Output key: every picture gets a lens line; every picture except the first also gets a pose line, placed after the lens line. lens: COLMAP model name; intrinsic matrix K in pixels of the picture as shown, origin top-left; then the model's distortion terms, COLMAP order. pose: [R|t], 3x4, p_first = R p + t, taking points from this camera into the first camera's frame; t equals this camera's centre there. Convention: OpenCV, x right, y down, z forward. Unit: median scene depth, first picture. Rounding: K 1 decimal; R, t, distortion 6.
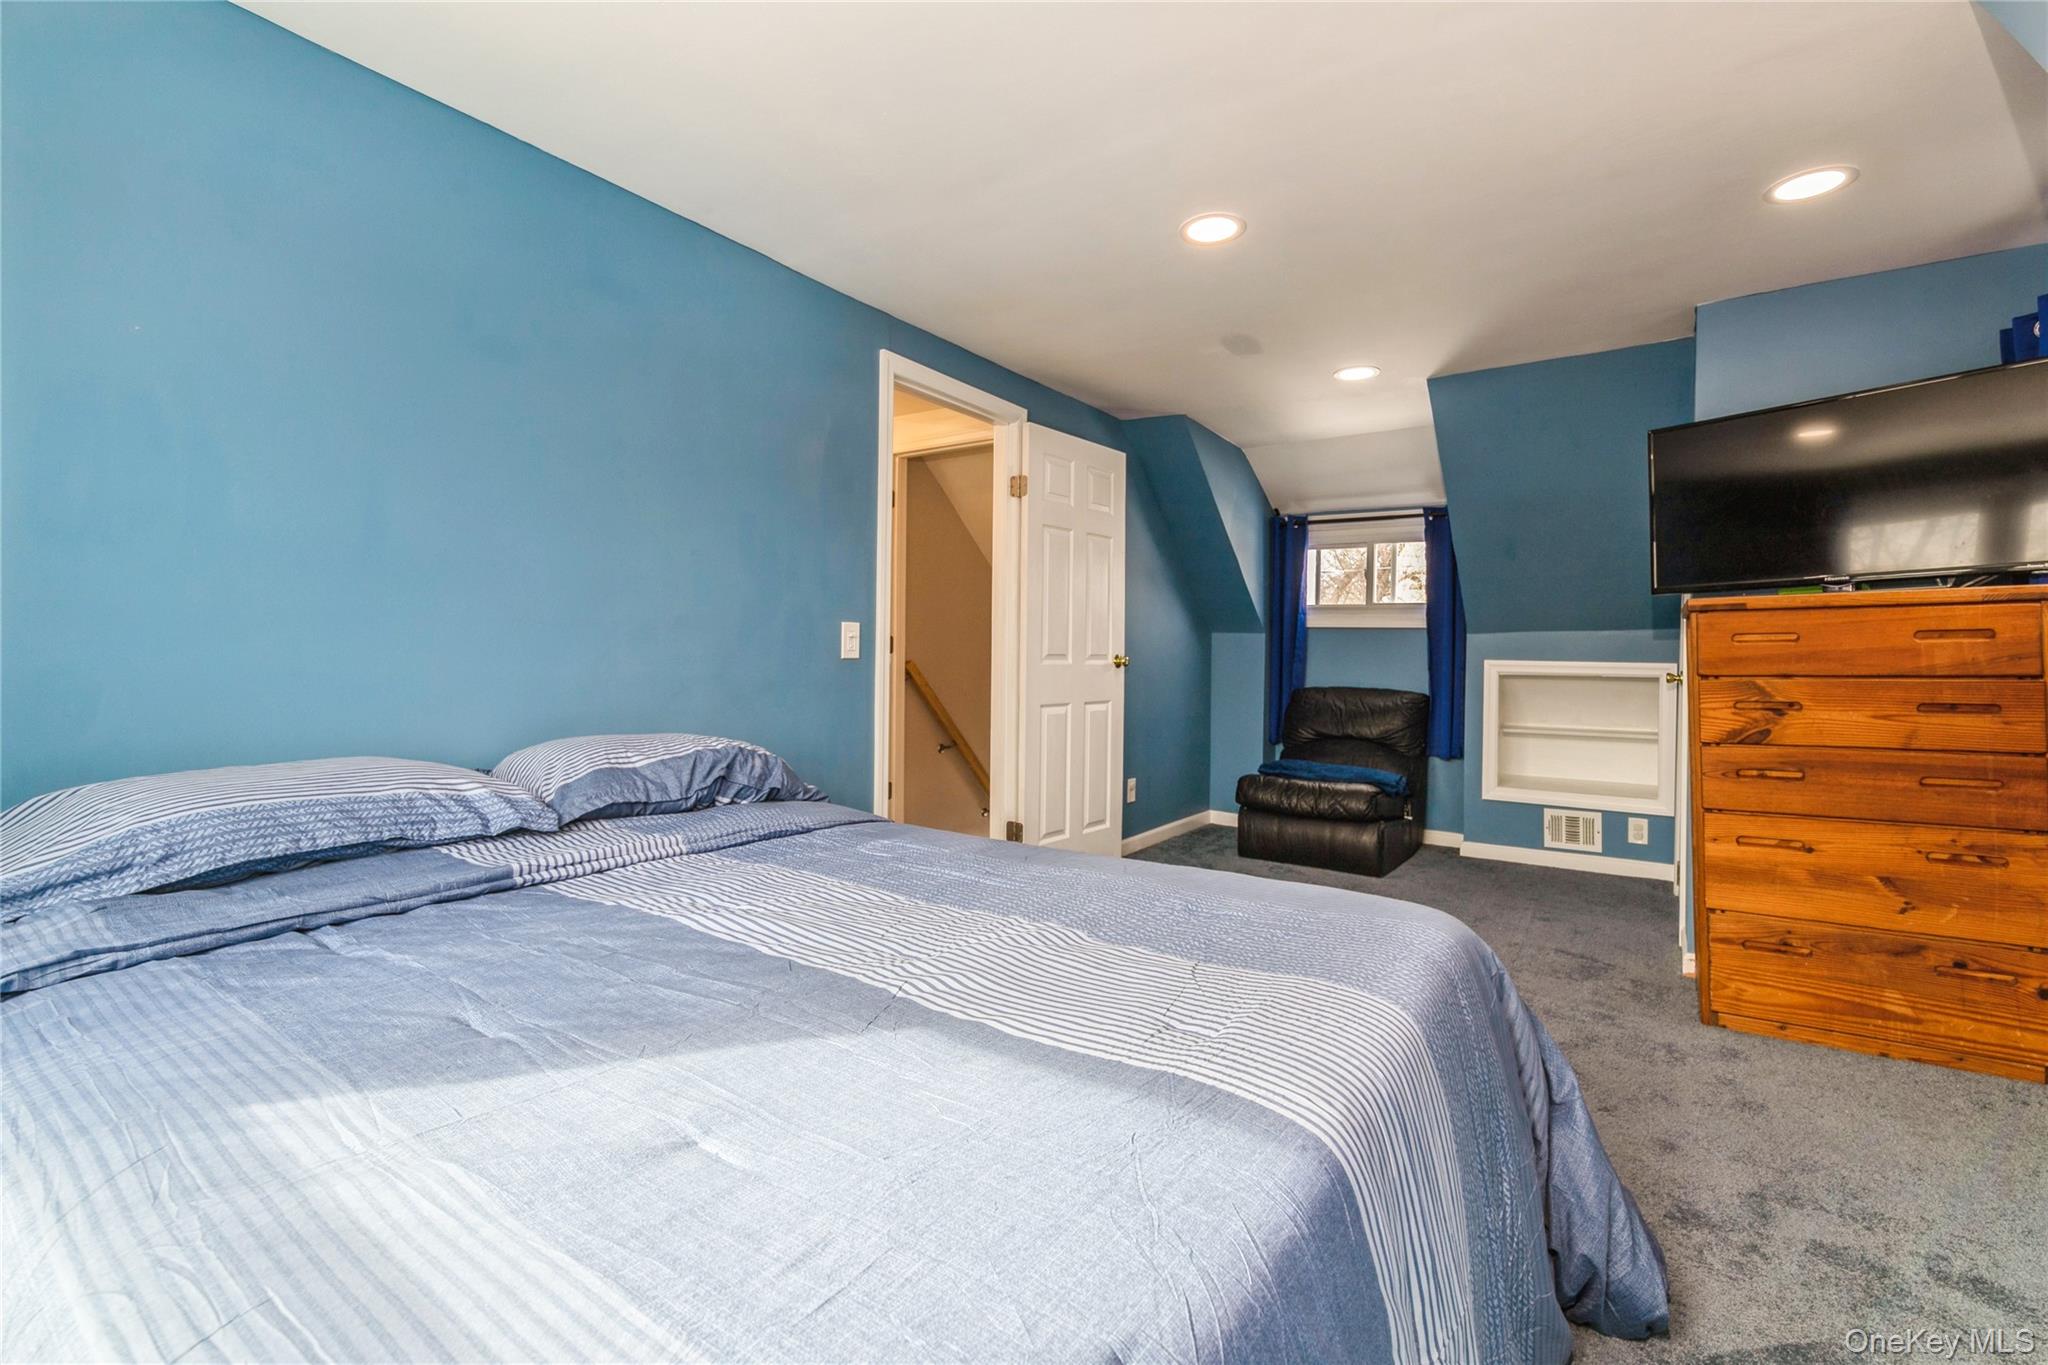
lens RADIAL K [[905.4, 0, 1026.2], [0, 905.4, 669.0], [0, 0, 1]] dist [0.004117, -0.000722]
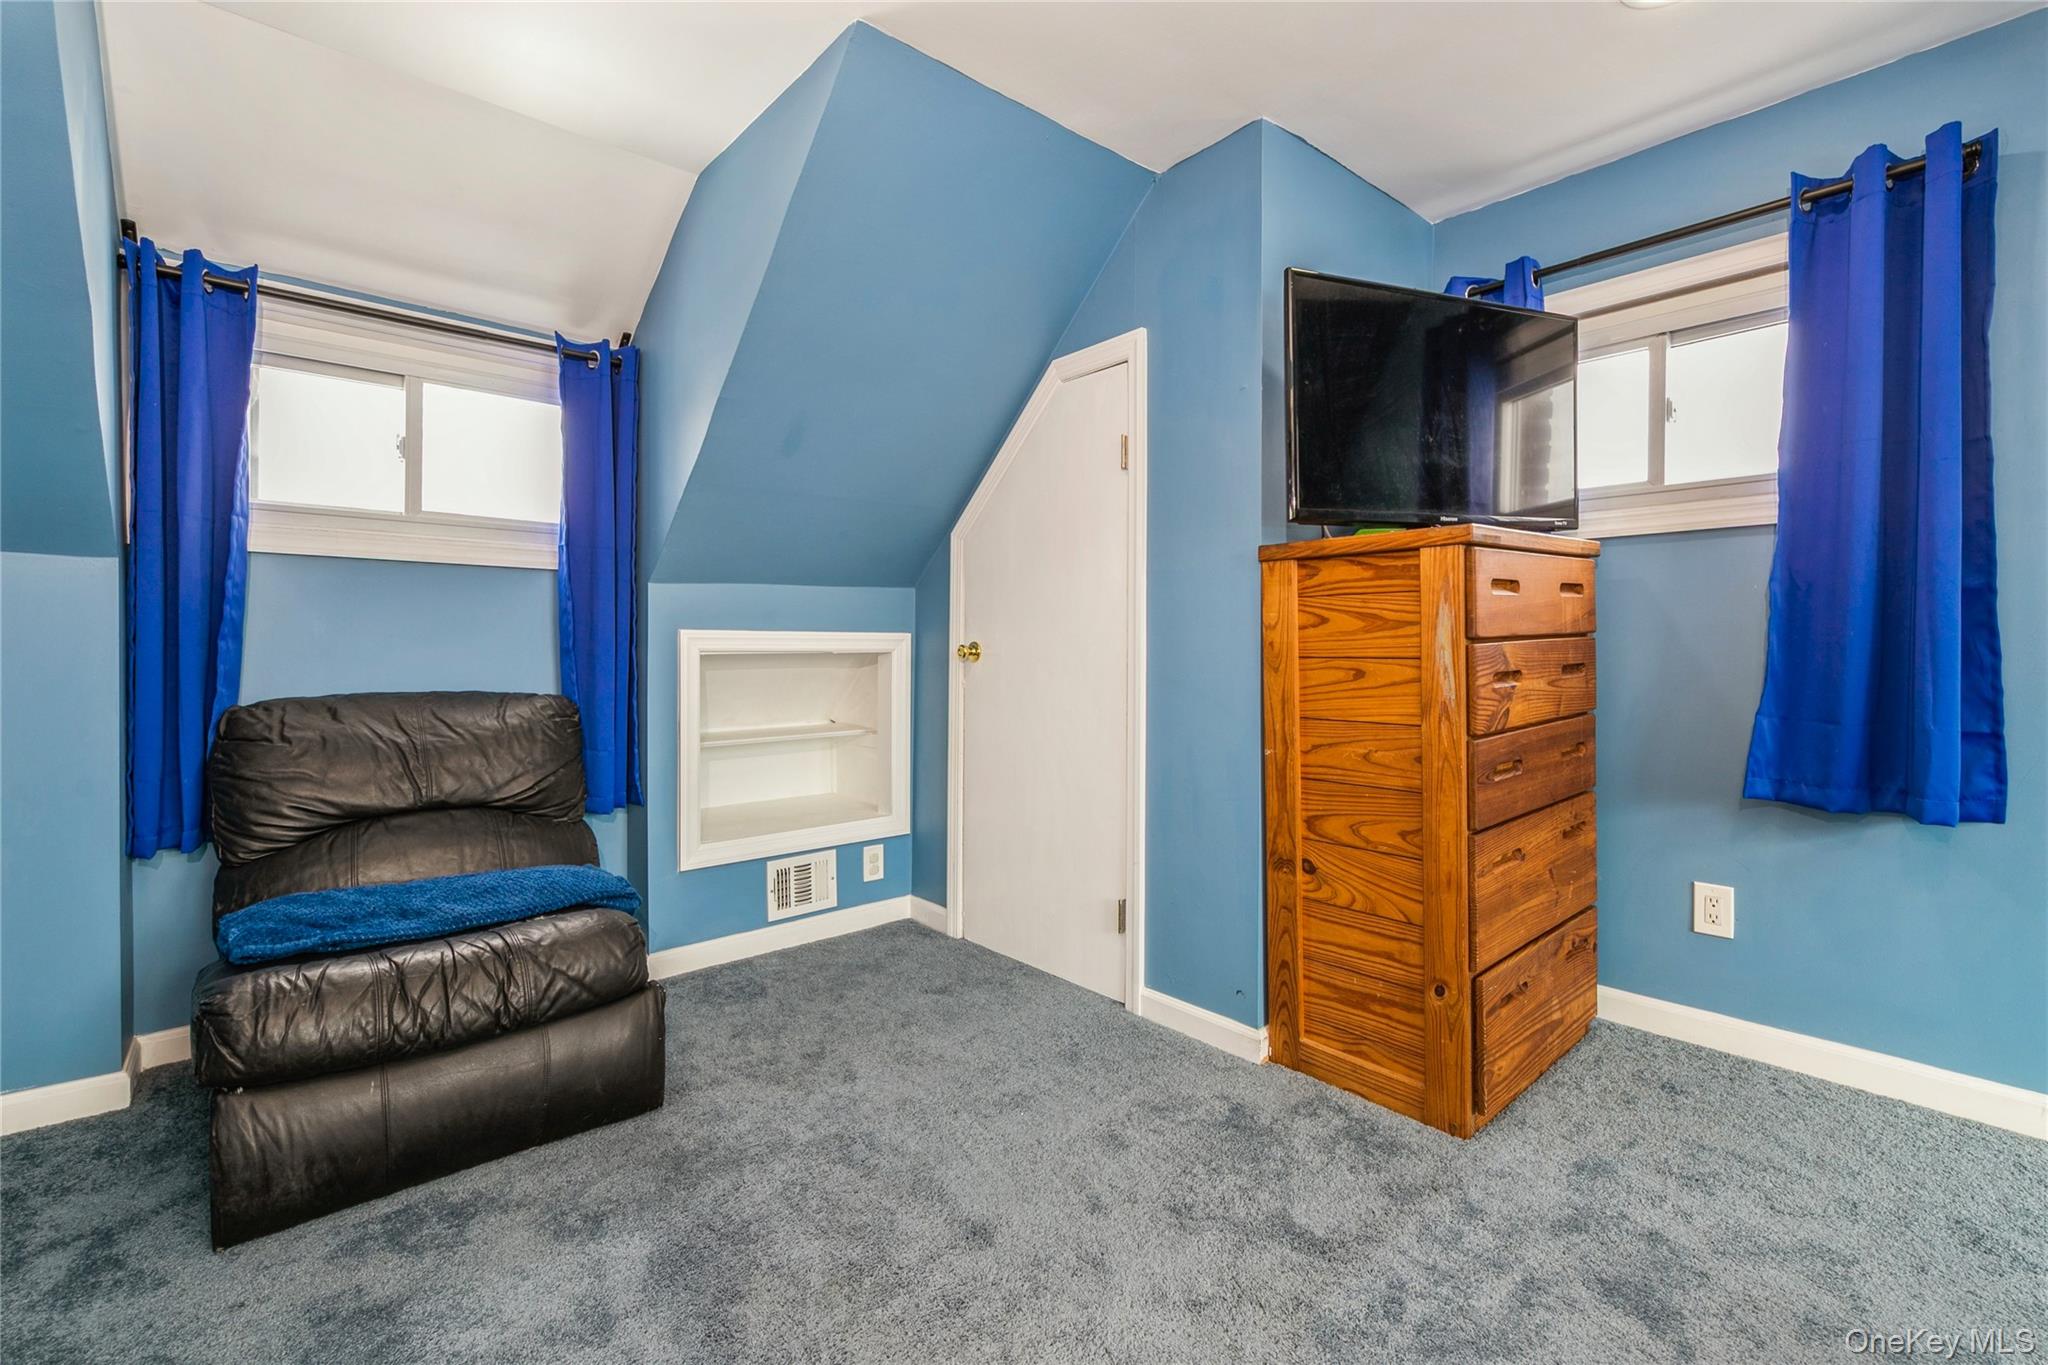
lens RADIAL K [[905.4, 0, 967.2], [0, 905.4, 635.1], [0, 0, 1]] dist [0.004117, -0.000722]
pose [[0.235211, -0.015058, 0.971828, -0.012204], [0.009580, 0.999867, 0.013174, -0.012707], [-0.971897, 0.006212, 0.235324, 0.710161]]
